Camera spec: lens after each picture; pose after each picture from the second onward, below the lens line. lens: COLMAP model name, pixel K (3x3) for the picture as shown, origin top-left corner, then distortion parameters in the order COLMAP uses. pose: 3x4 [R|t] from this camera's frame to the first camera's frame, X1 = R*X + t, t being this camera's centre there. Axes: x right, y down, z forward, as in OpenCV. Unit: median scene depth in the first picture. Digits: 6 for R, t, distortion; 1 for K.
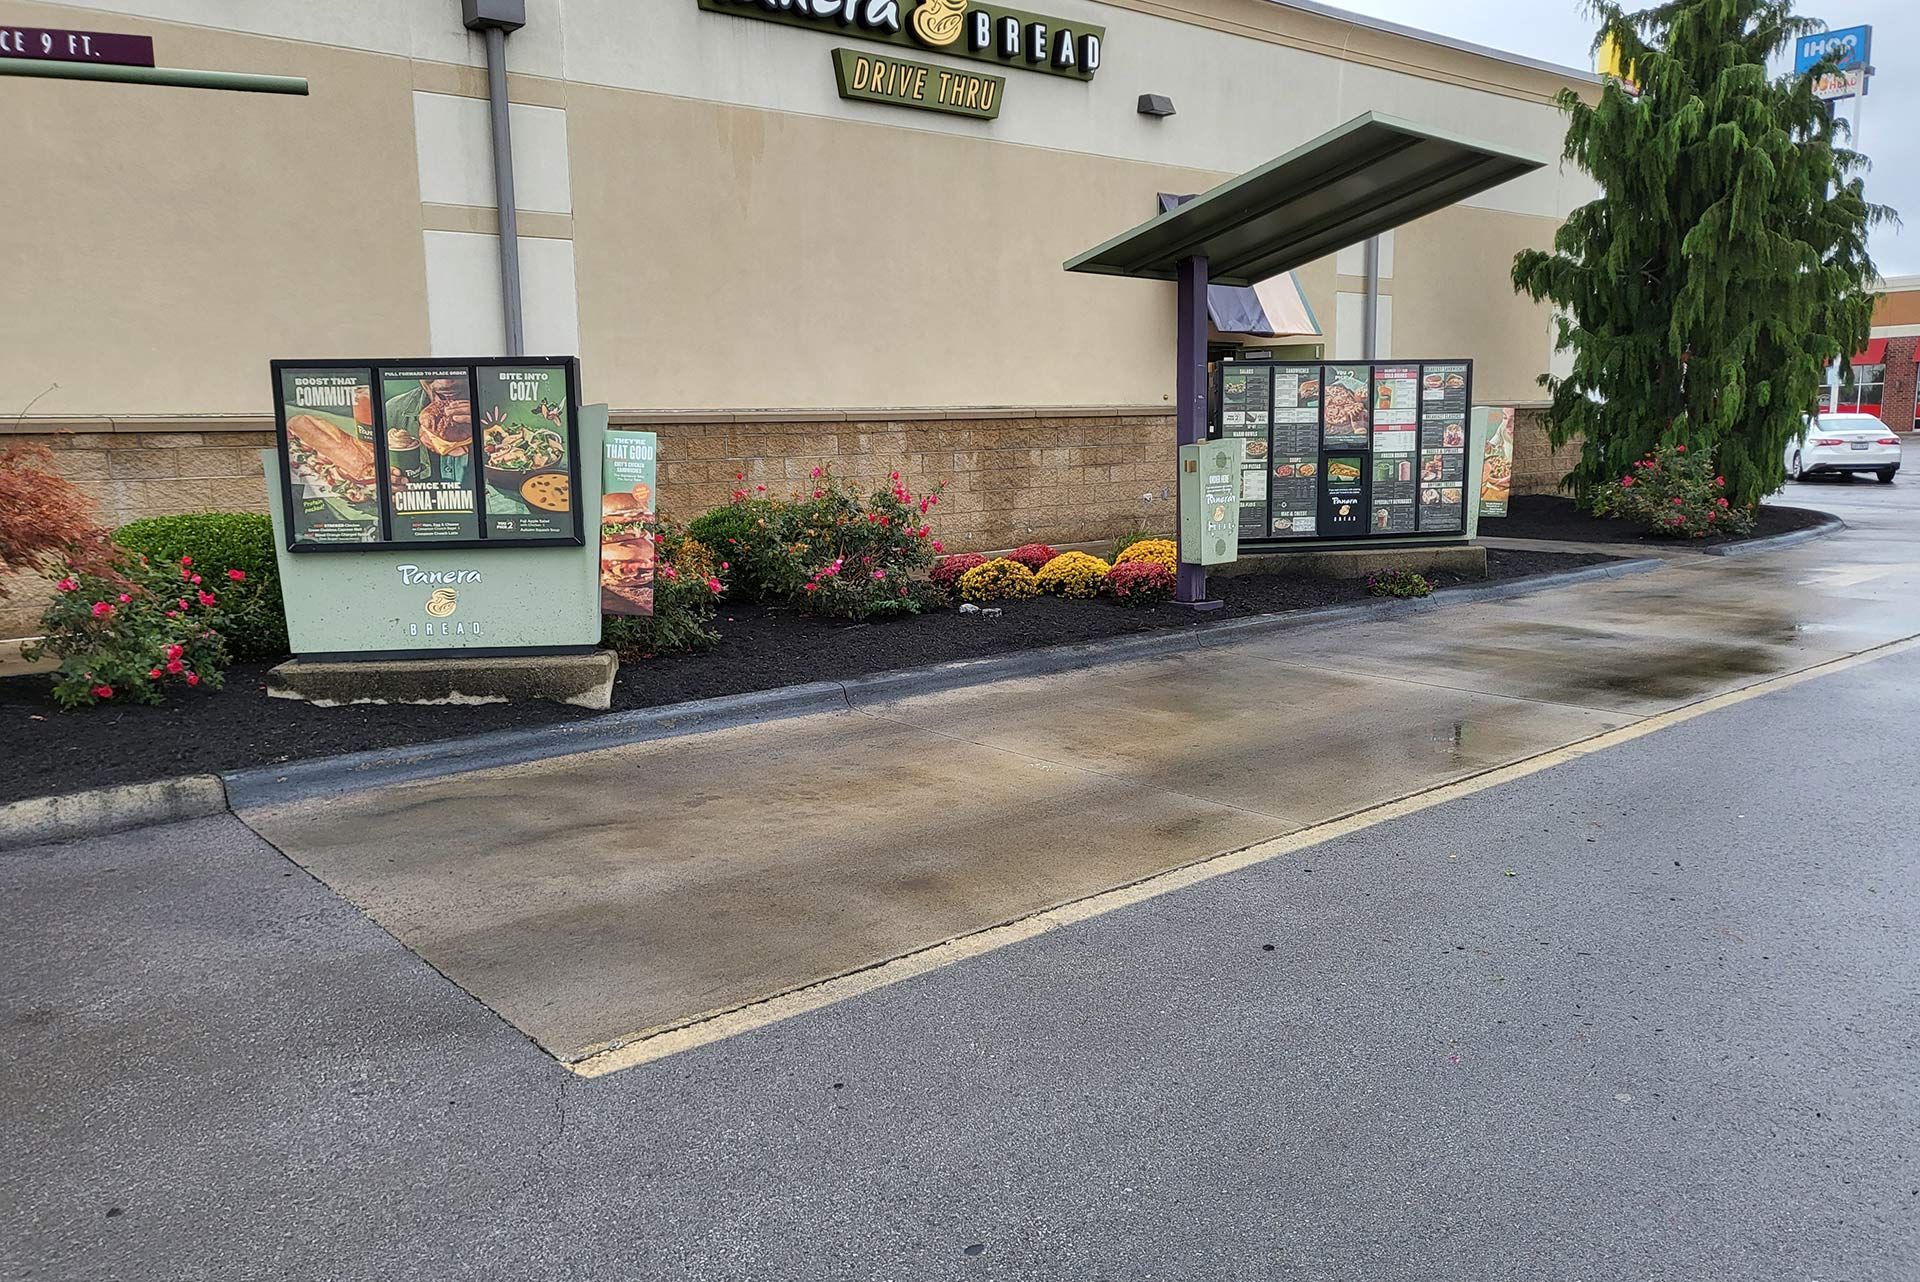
lens RADIAL K [[1532.0, 0, 959.3], [0, 1532.0, 643.4], [0, 0, 1]] dist [0.028143, 0.009418]
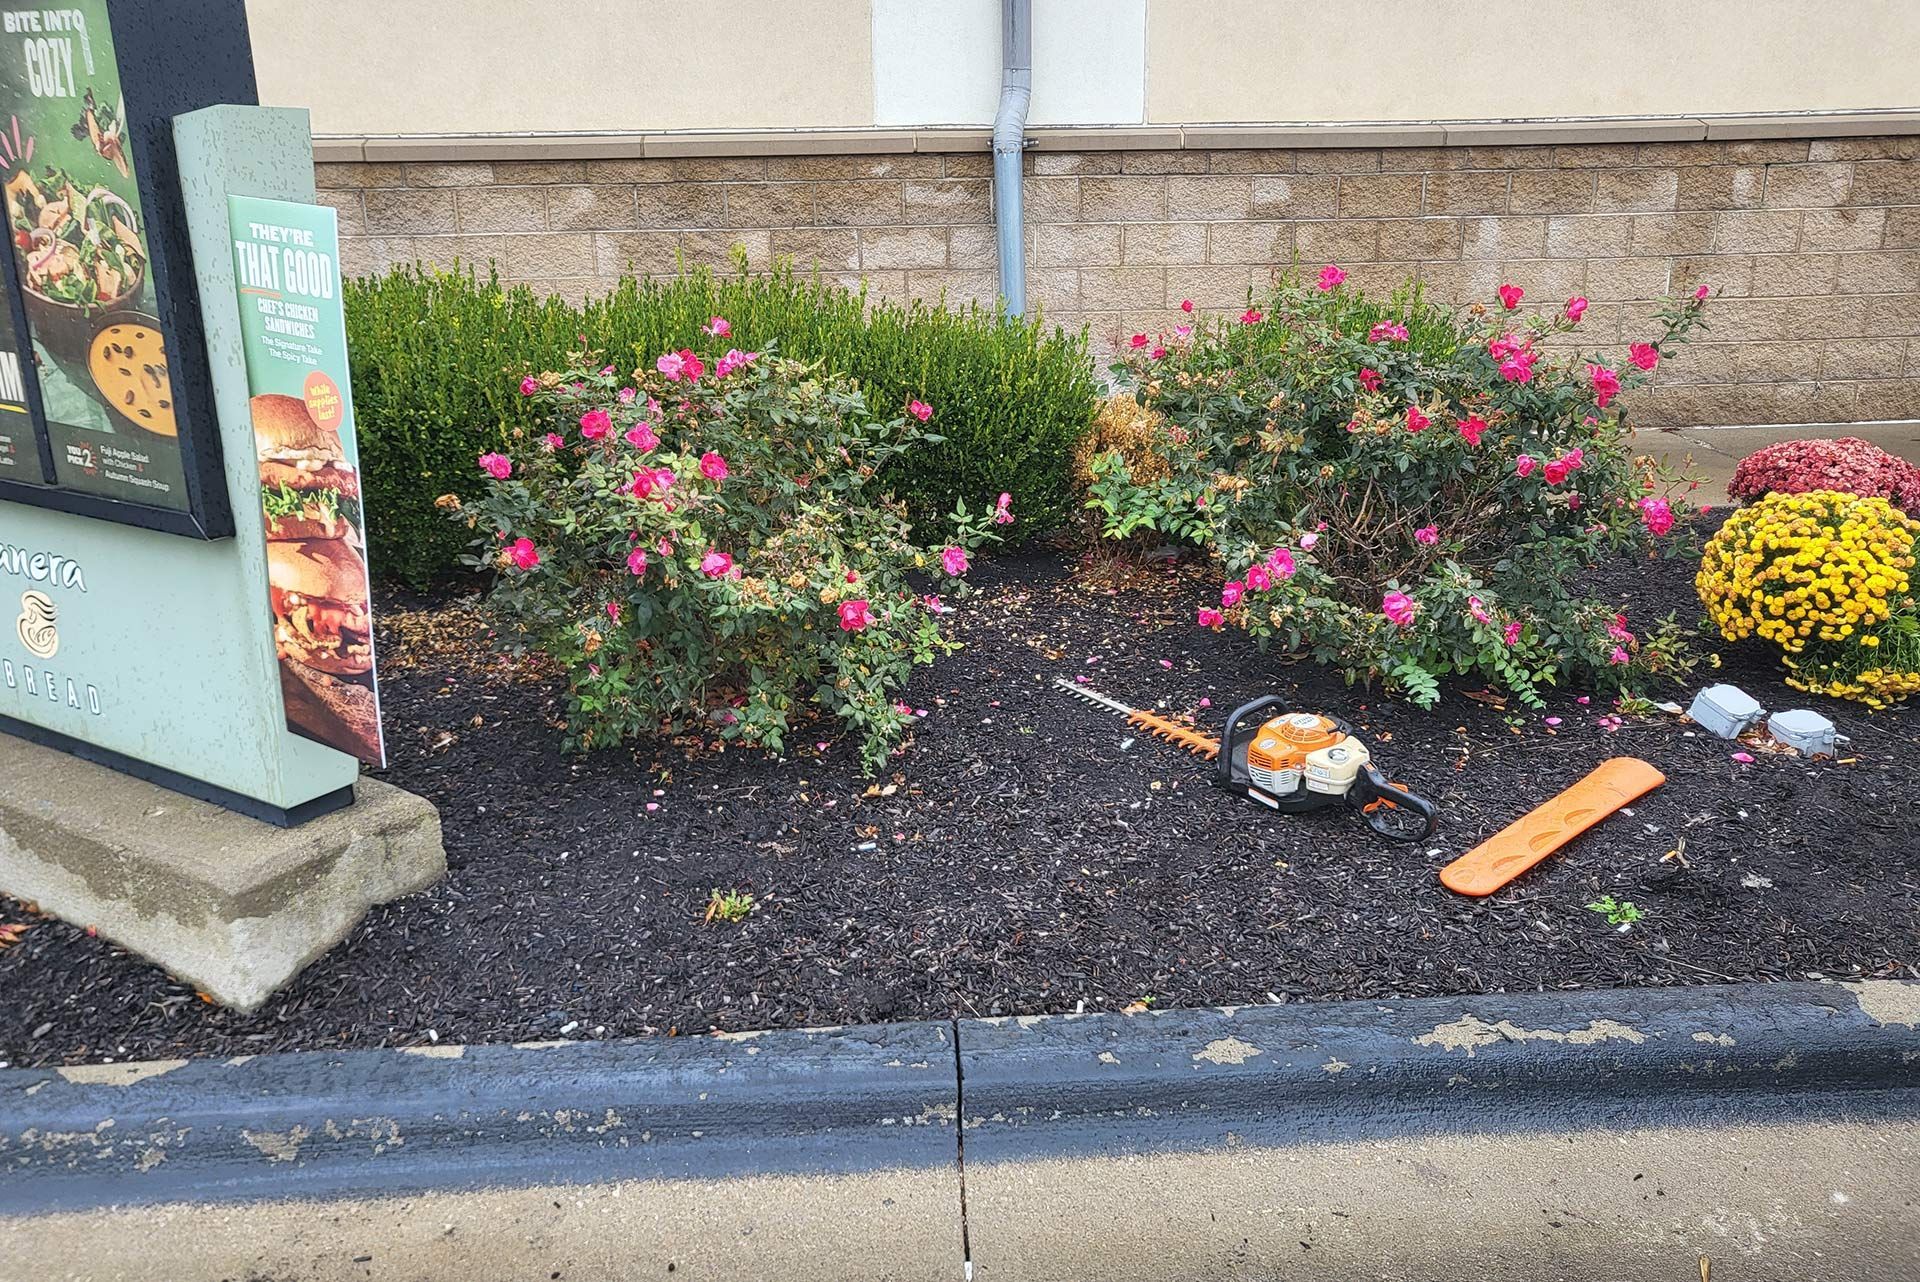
lens RADIAL K [[1532.0, 0, 957.2], [0, 1532.0, 624.9], [0, 0, 1]] dist [0.028143, 0.009418]
pose [[0.804344, 0.184037, -0.564944, 0.085857], [-0.087853, 0.977208, 0.193255, -0.125720], [0.587633, -0.105811, 0.802179, 0.814662]]
